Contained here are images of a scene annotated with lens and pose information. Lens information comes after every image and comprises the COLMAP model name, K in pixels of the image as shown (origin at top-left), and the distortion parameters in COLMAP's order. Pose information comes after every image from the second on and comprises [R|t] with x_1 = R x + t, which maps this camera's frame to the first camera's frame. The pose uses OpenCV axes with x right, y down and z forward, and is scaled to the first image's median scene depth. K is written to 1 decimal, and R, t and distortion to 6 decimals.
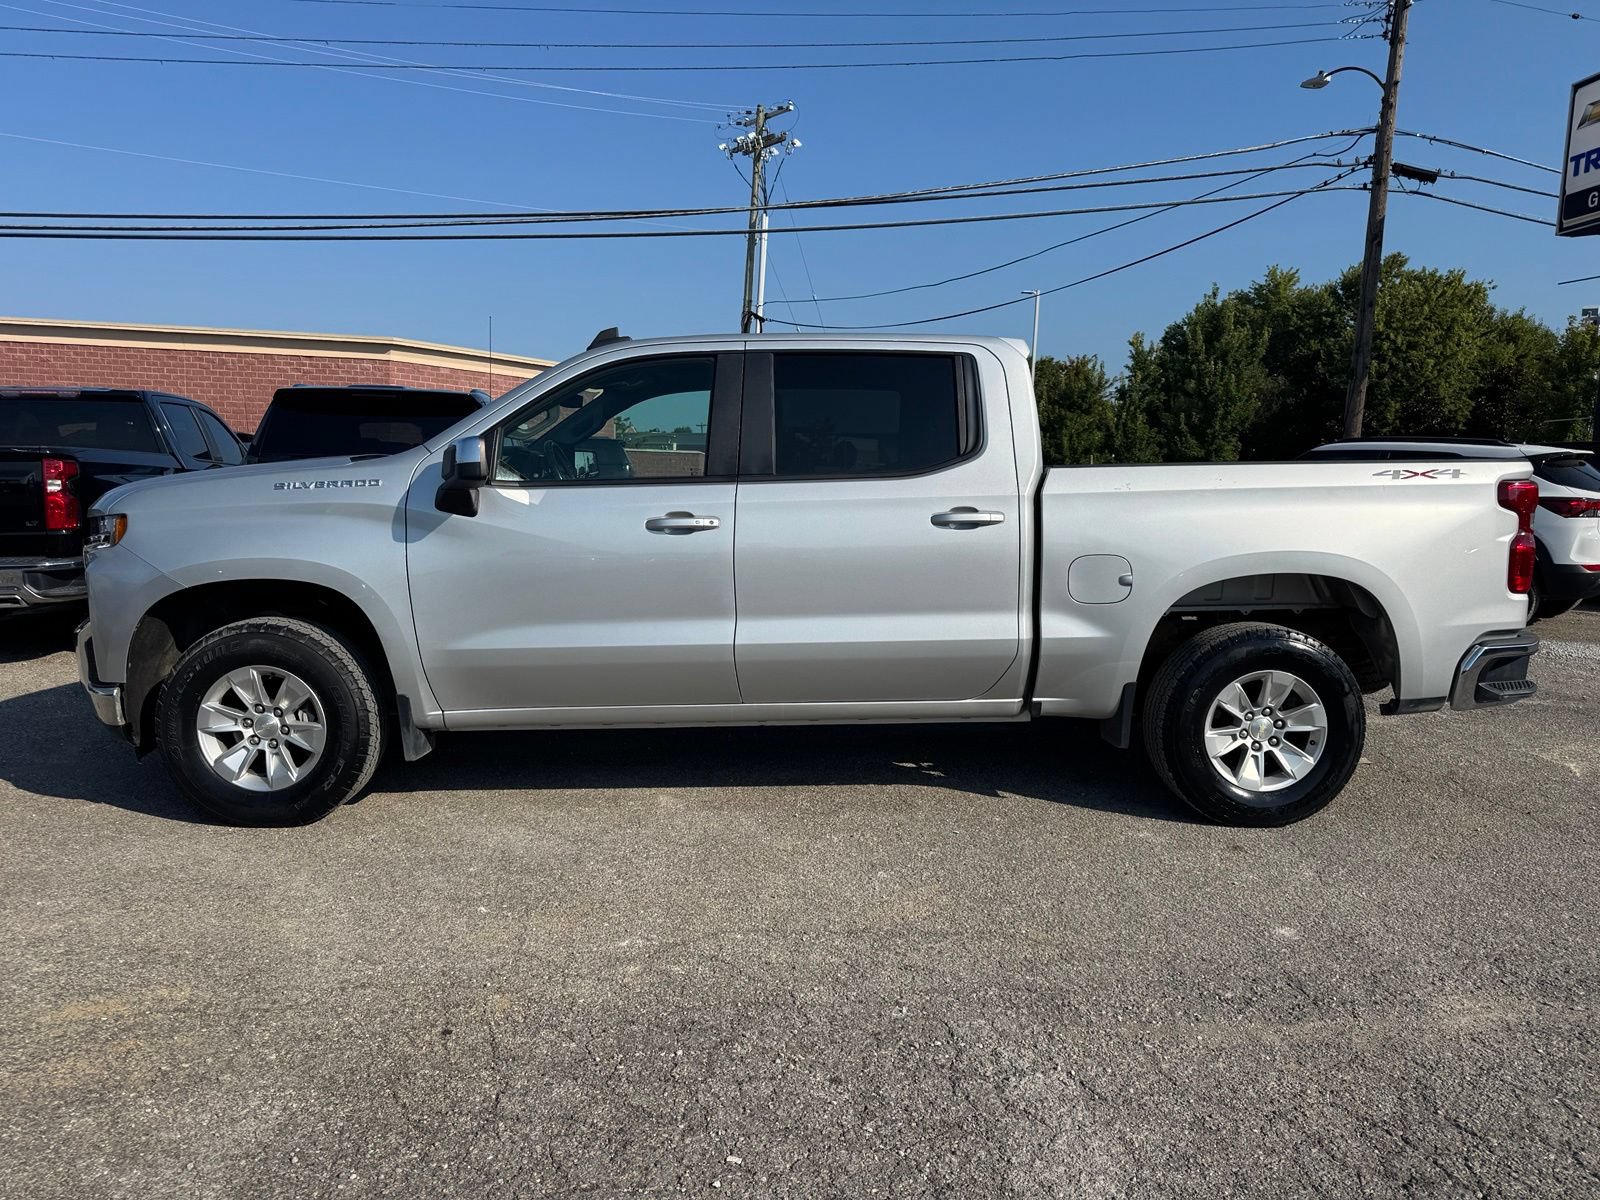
lens RADIAL K [[1144.5, 0, 799.0], [0, 1144.5, 626.7], [0, 0, 1]] dist [0.002796, -0.002416]
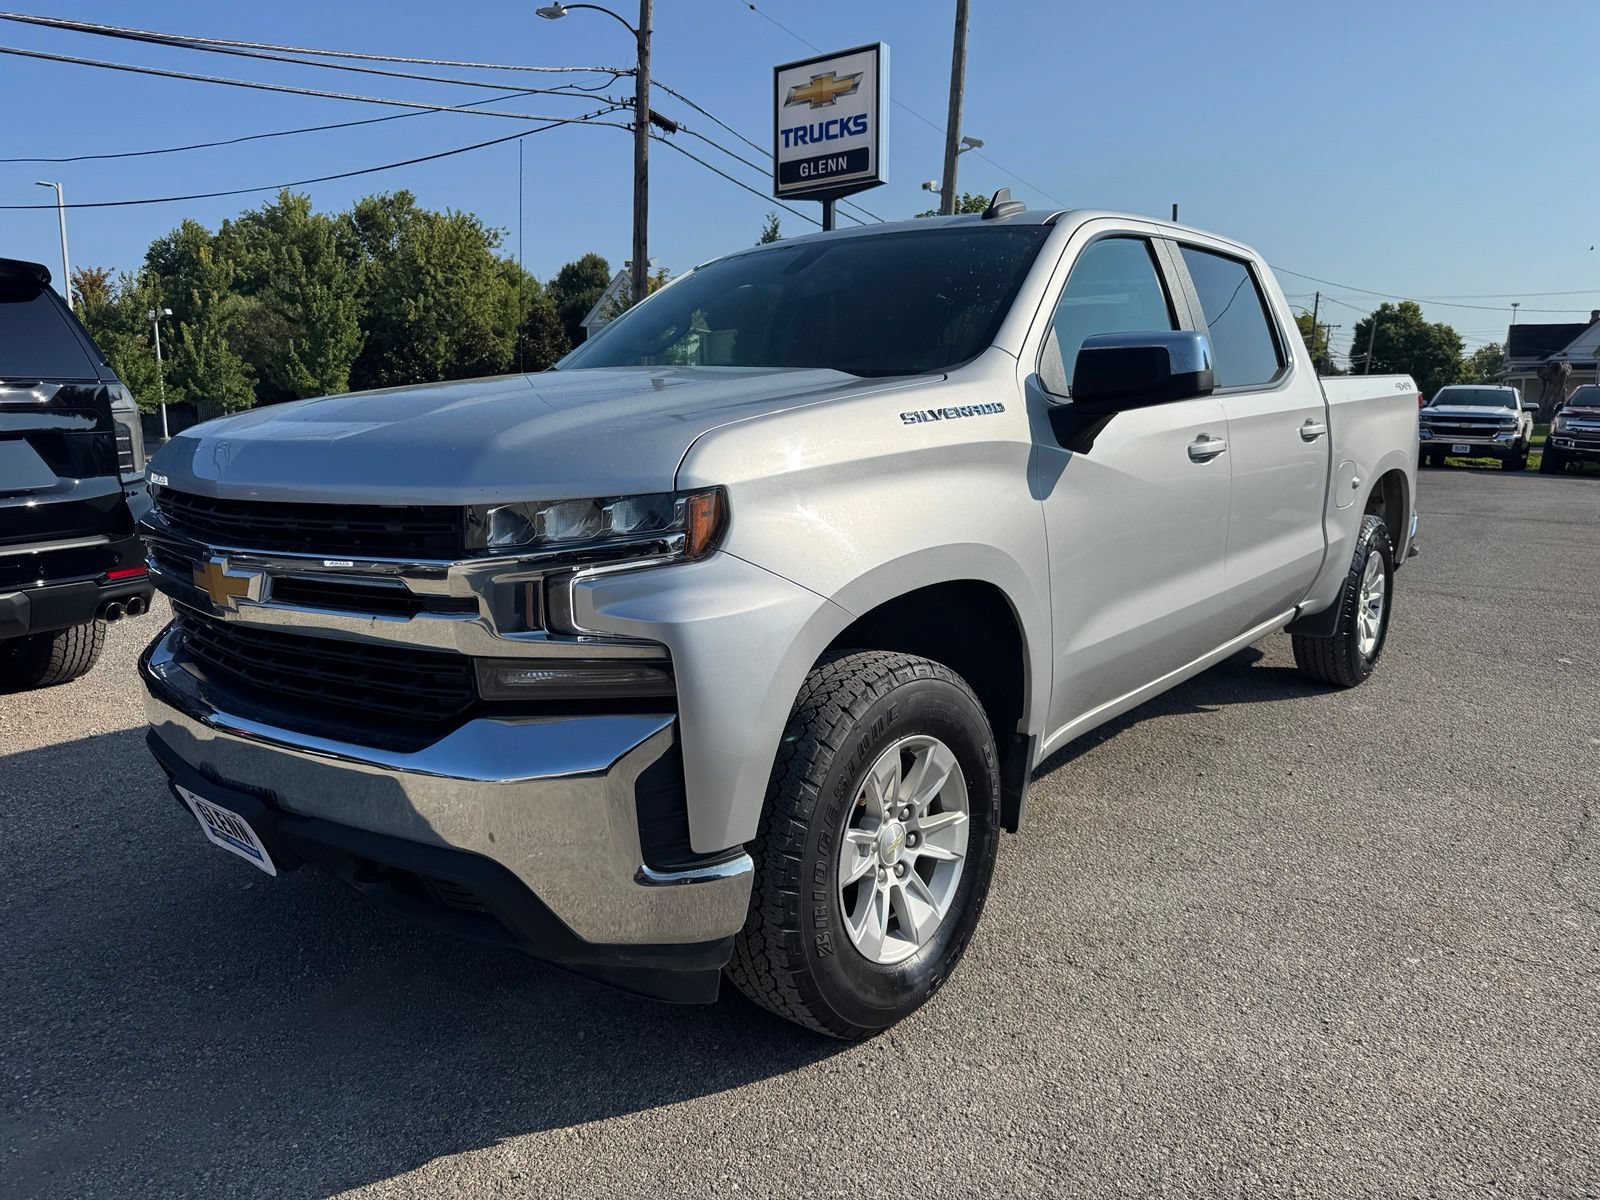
lens RADIAL K [[1152.7, 0, 774.9], [0, 1152.7, 597.4], [0, 0, 1]] dist [0.062188, -0.098525]
pose [[0.686302, -0.129374, 0.715718, -0.233803], [0.107809, 0.991277, 0.075806, -0.021032], [-0.719282, 0.025135, 0.694263, 0.169204]]
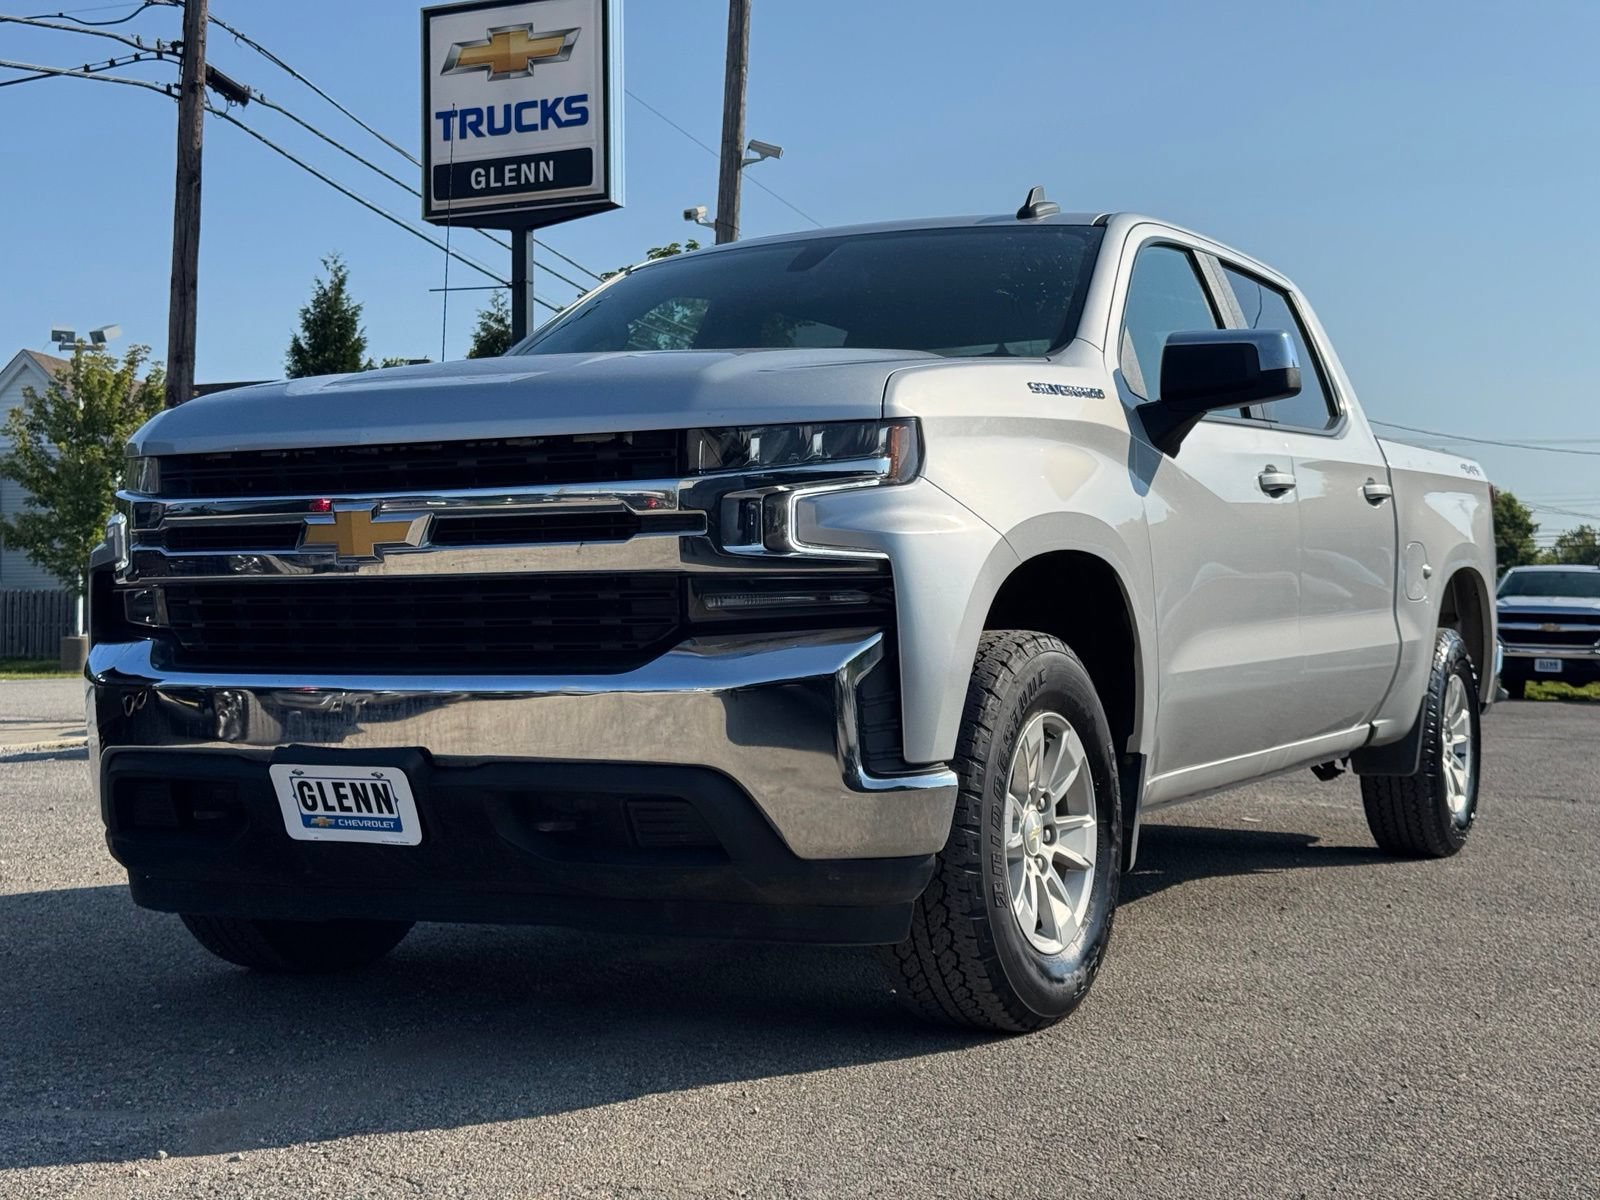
lens RADIAL K [[2299.9, 0, 799.5], [0, 2299.9, 565.9], [0, 0, 1]] dist [0.138909, -0.021443]
pose [[0.511800, 0.017227, 0.858932, -0.378575], [0.121947, 0.988219, -0.092483, 0.014739], [-0.850406, 0.152077, 0.503669, 0.140618]]
